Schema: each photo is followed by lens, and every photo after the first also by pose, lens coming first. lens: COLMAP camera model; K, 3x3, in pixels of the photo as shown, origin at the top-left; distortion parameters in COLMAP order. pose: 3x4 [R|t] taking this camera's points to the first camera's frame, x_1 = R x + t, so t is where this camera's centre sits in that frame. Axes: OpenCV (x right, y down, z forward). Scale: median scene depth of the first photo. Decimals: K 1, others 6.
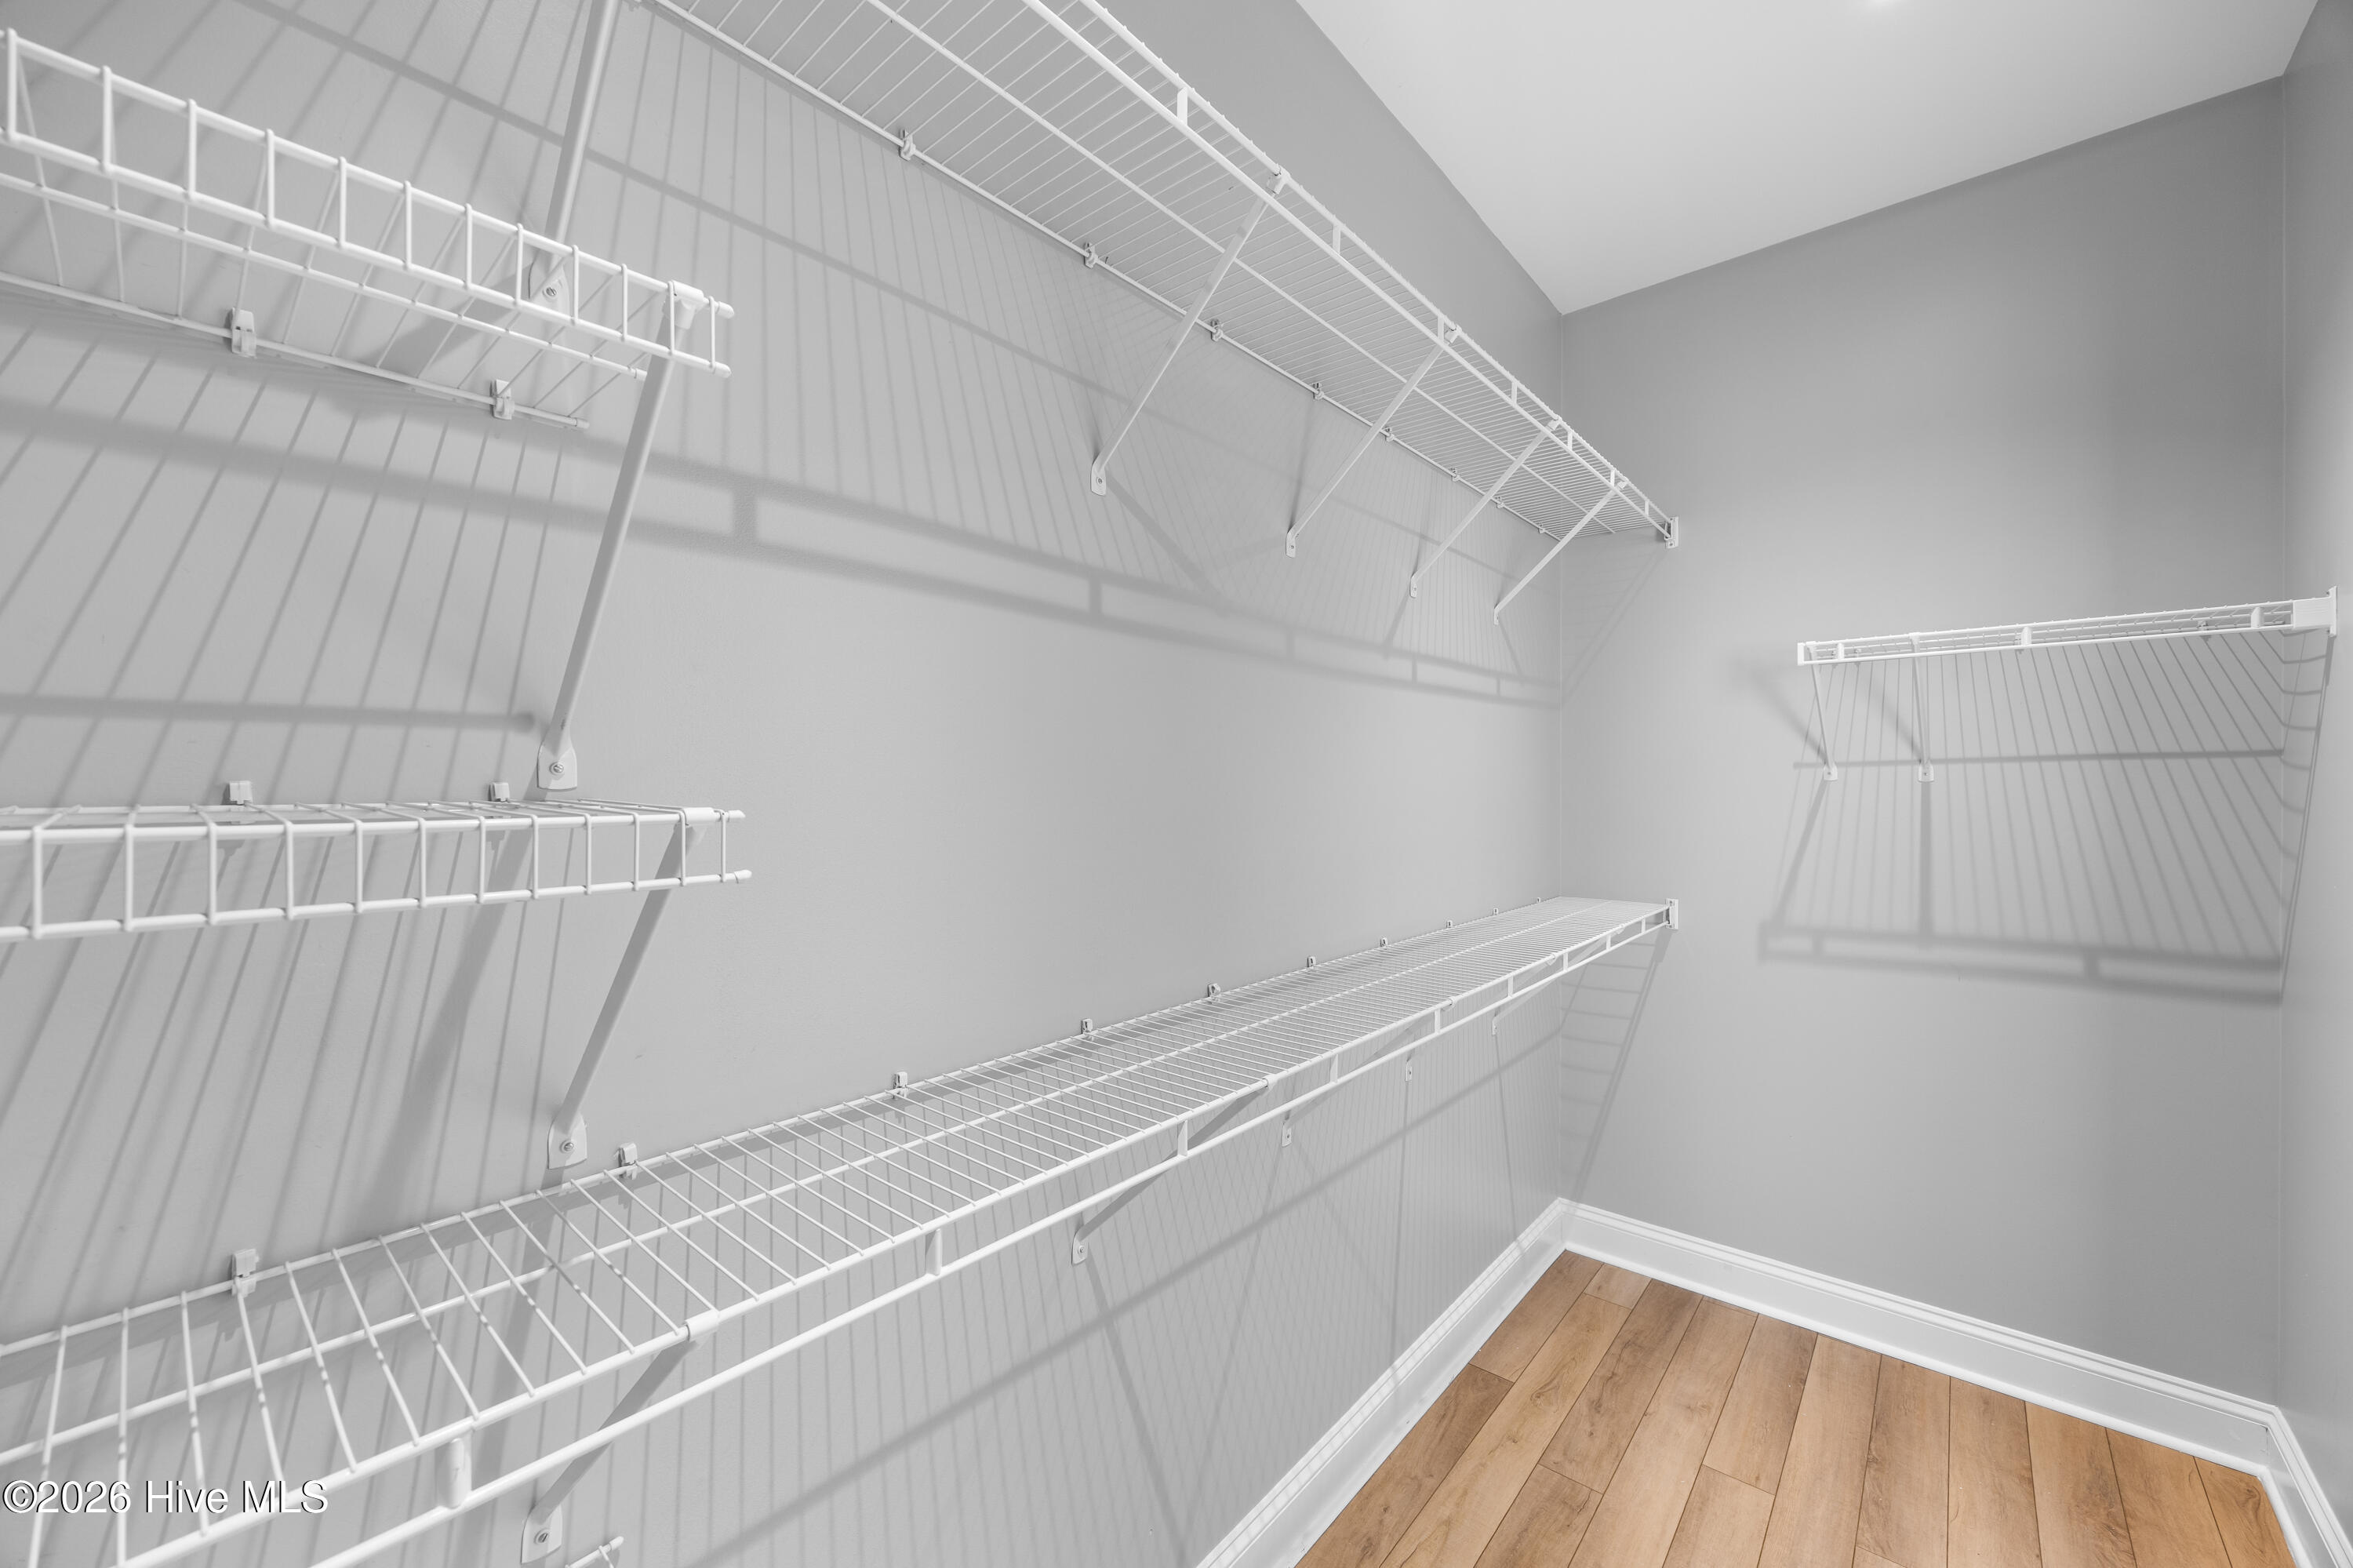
lens RADIAL K [[901.0, 0, 1167.7], [0, 901.0, 784.9], [0, 0, 1]] dist [-0.001343, 0.000492]
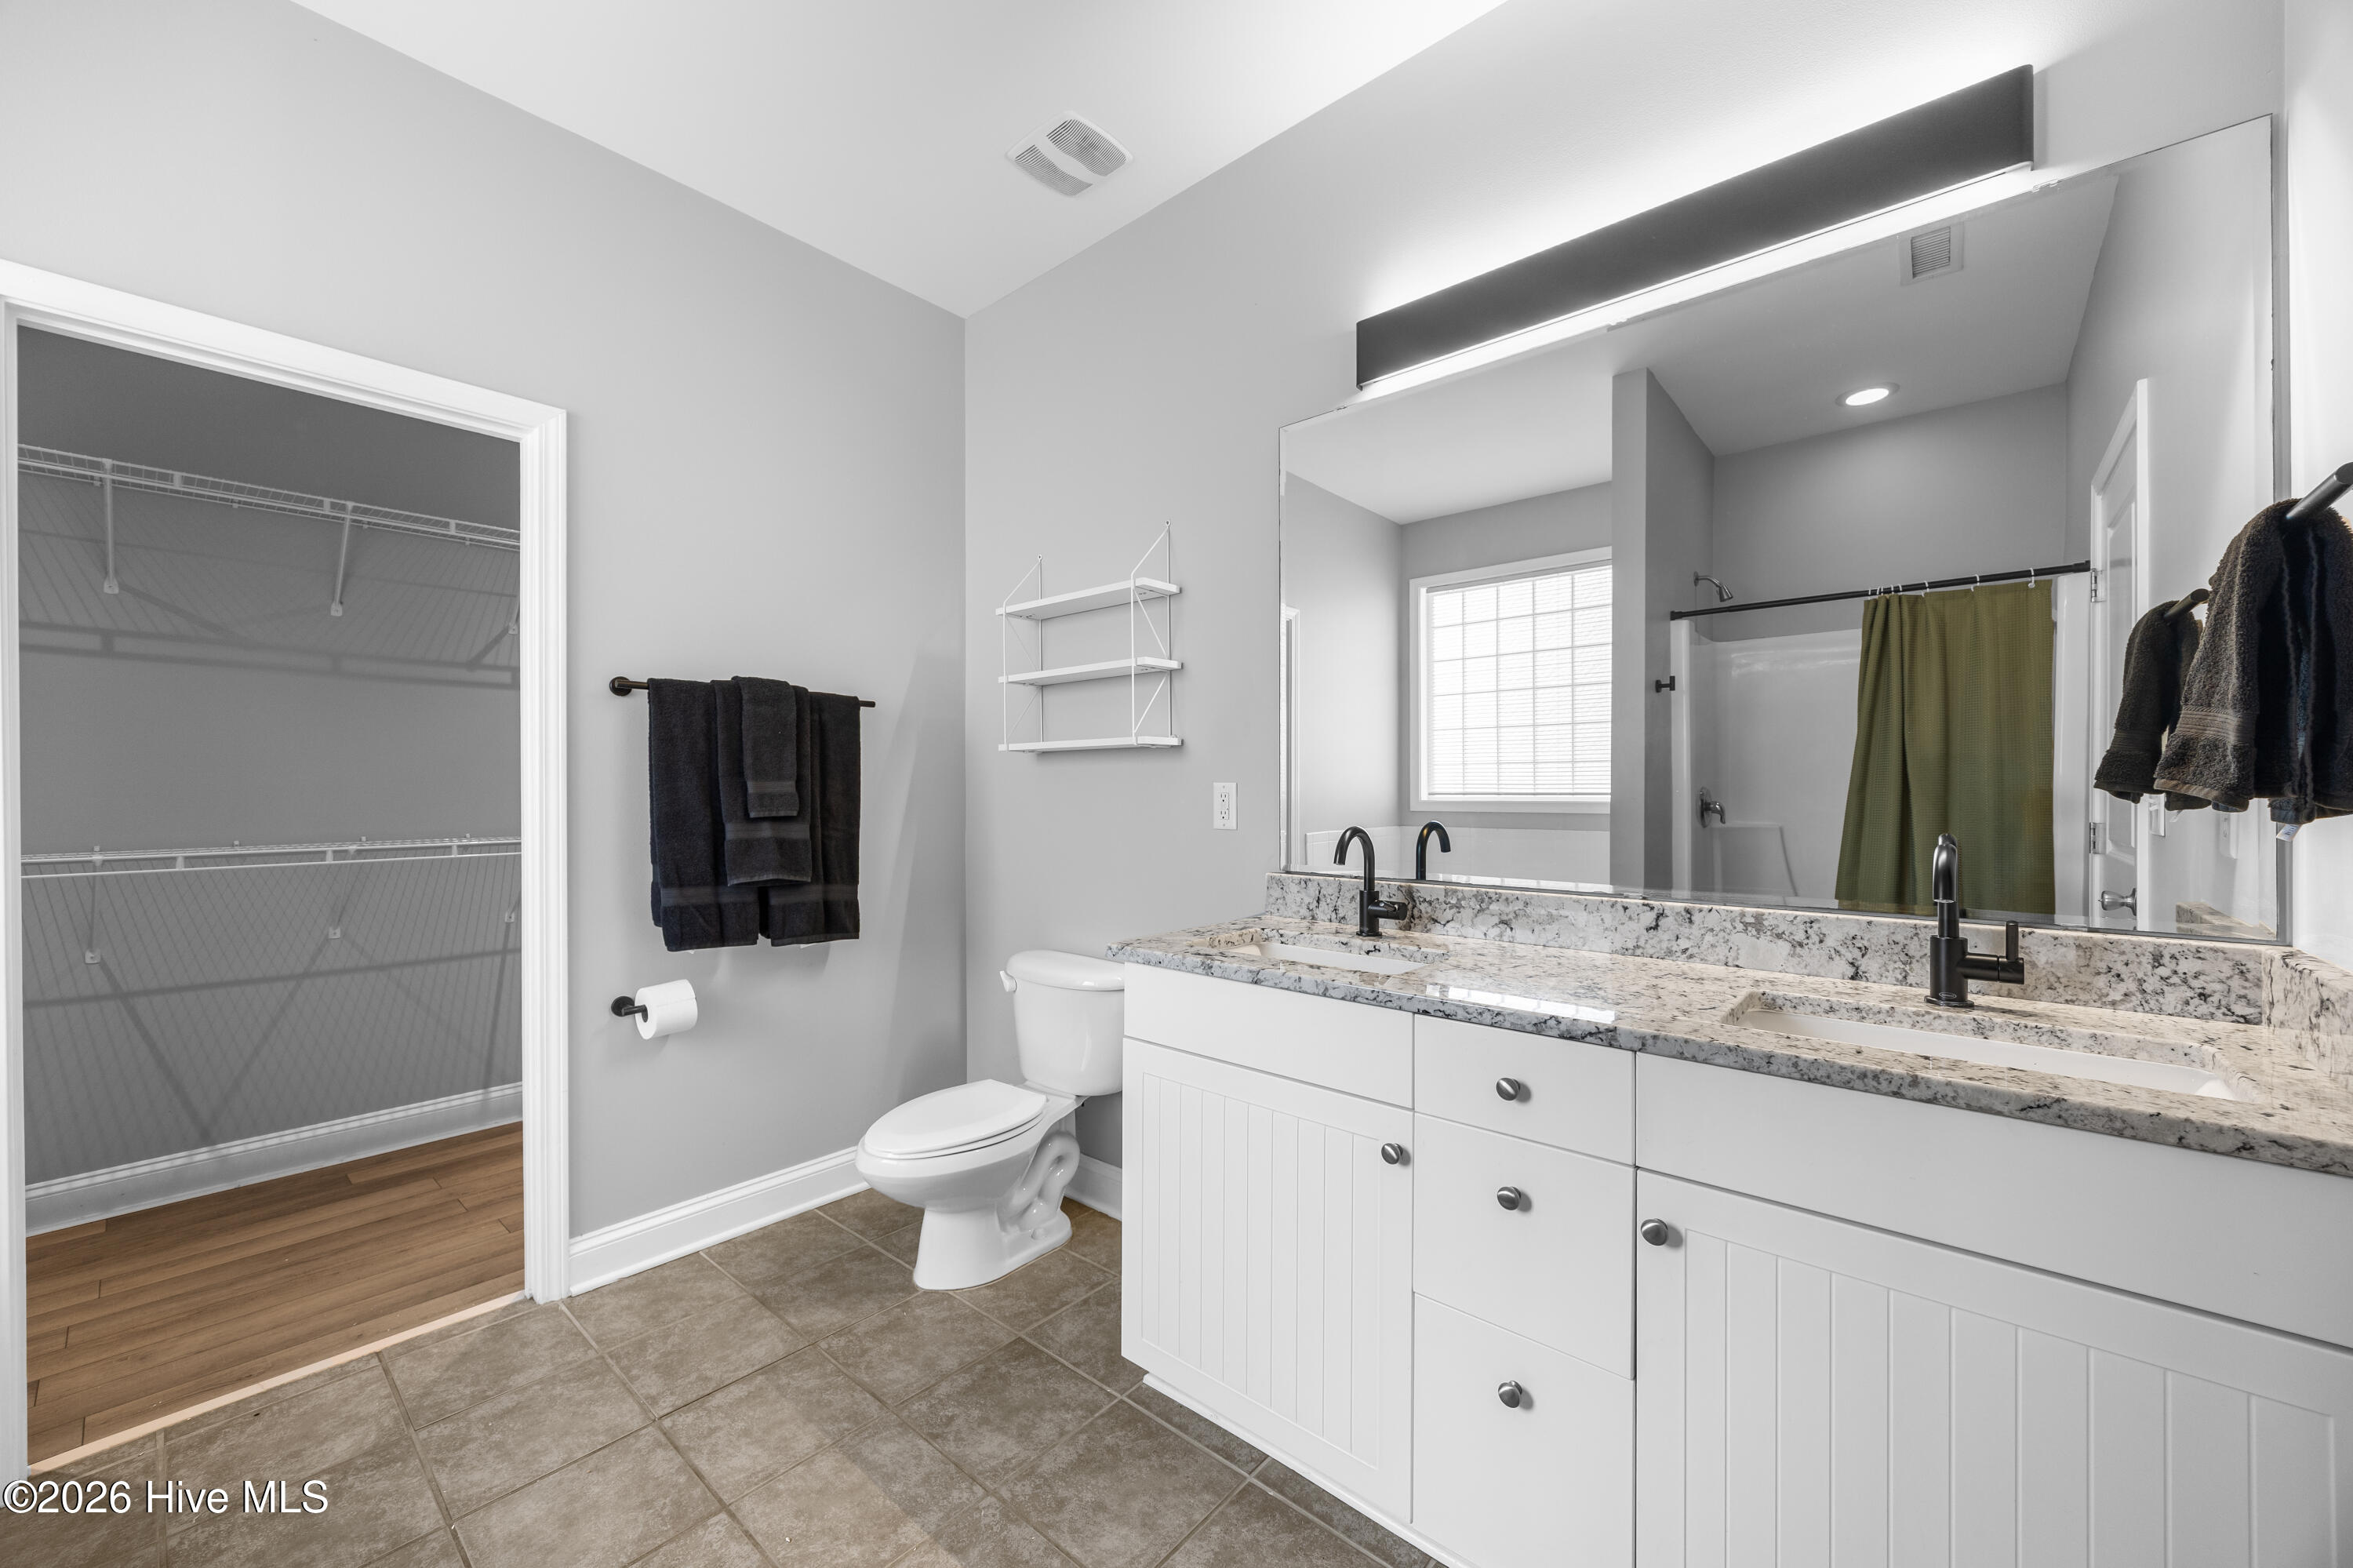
lens RADIAL K [[901.0, 0, 1167.7], [0, 901.0, 784.9], [0, 0, 1]] dist [-0.001343, 0.000492]
pose [[0.999980, -0.003704, -0.005110, 2.297583], [0.003668, 0.999968, -0.007070, 0.136247], [0.005136, 0.007051, 0.999962, -1.023679]]
